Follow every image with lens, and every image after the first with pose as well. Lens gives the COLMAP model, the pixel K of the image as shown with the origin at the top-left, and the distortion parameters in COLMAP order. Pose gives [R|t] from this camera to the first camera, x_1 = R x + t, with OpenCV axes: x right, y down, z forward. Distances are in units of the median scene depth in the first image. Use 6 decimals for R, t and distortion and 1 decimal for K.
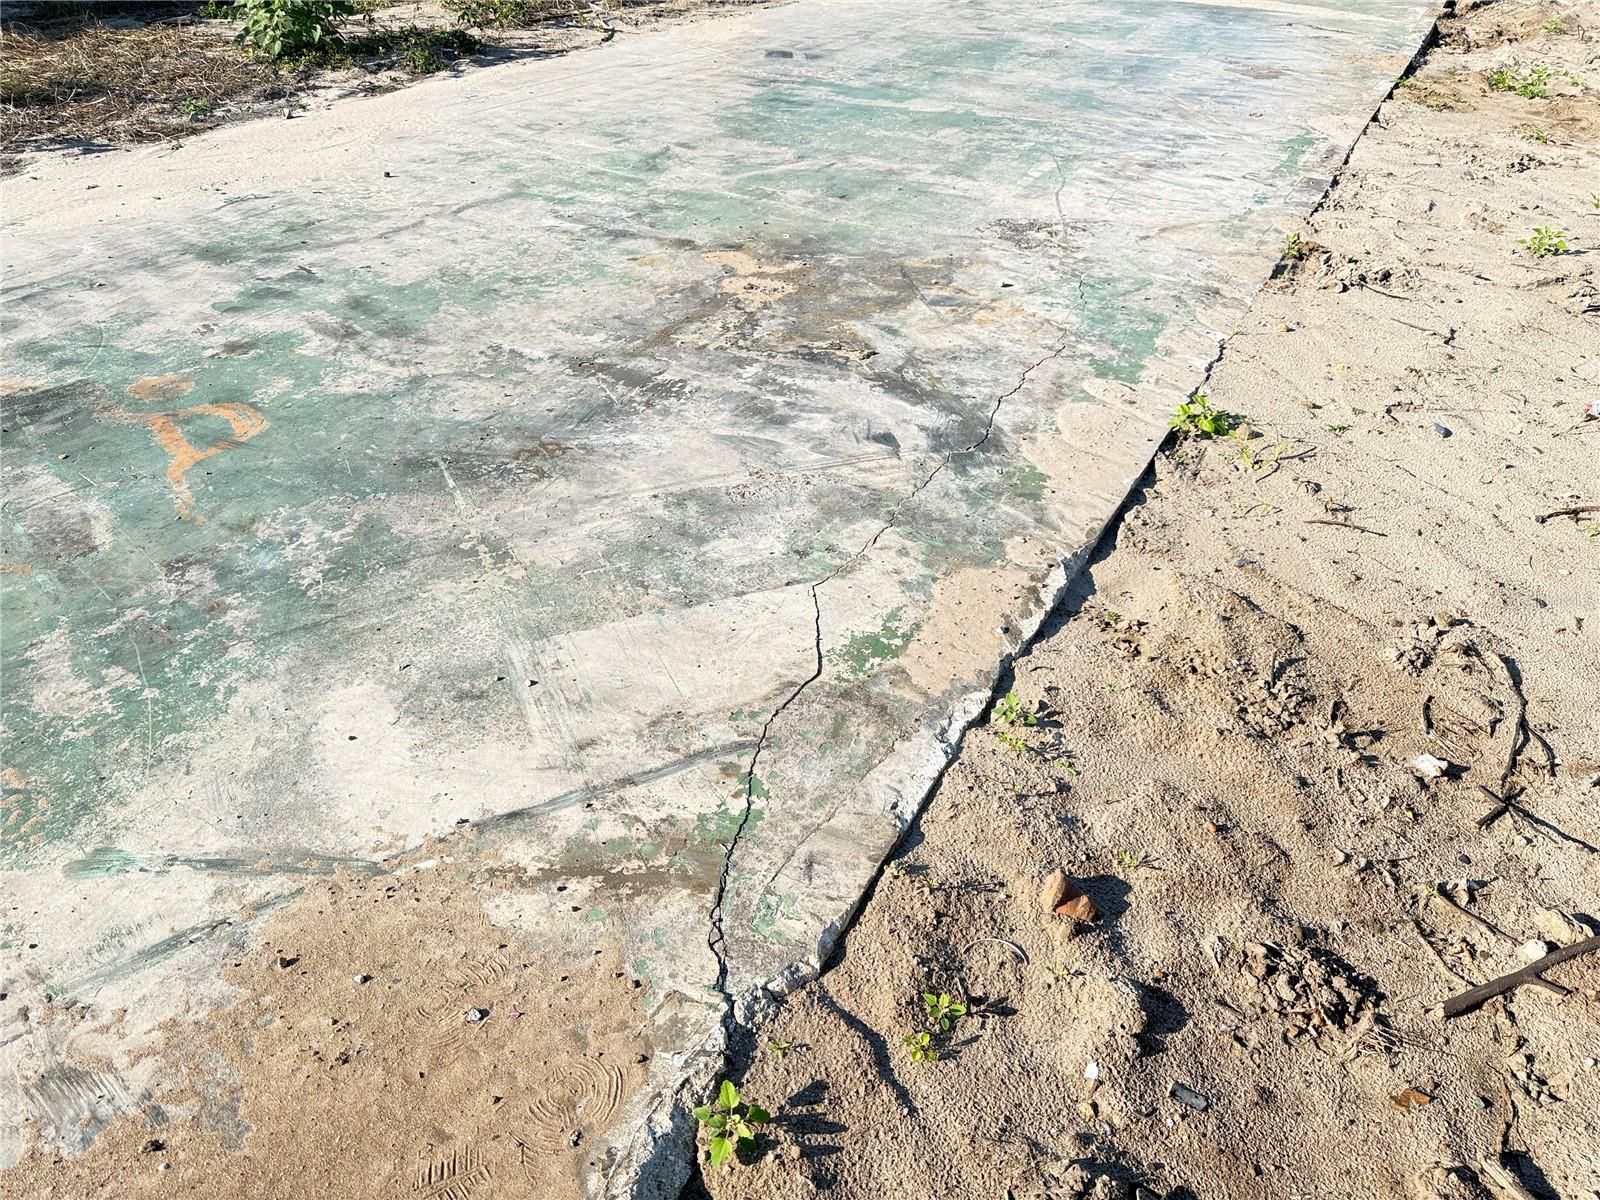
lens RADIAL K [[1119.0, 0, 803.9], [0, 1119.0, 599.3], [0, 0, 1]] dist [0.054599, -0.007565]
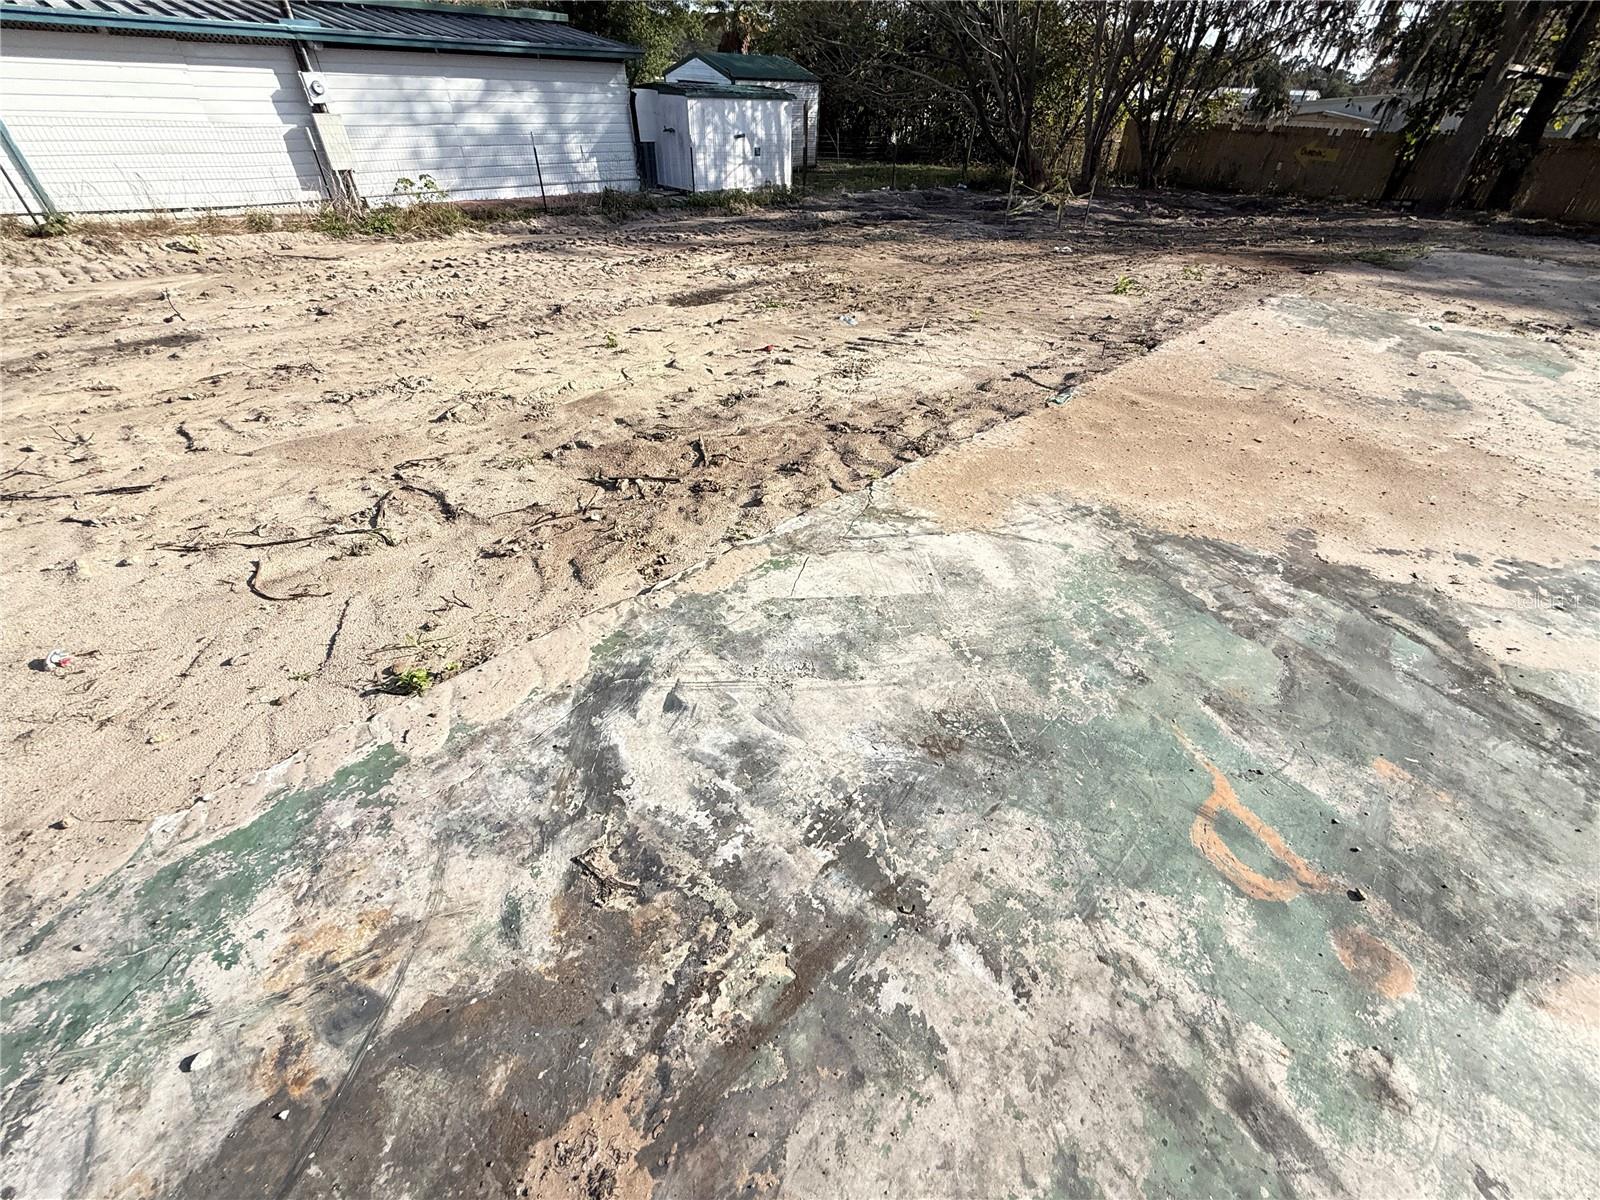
lens RADIAL K [[637.8, 0, 793.1], [0, 637.8, 593.8], [0, 0, 1]] dist [-0.000199, 0.000026]
pose [[-0.952760, -0.233692, 0.194002, -0.155113], [0.116333, 0.309250, 0.943839, -0.785889], [-0.280563, 0.921820, -0.267454, 0.968457]]
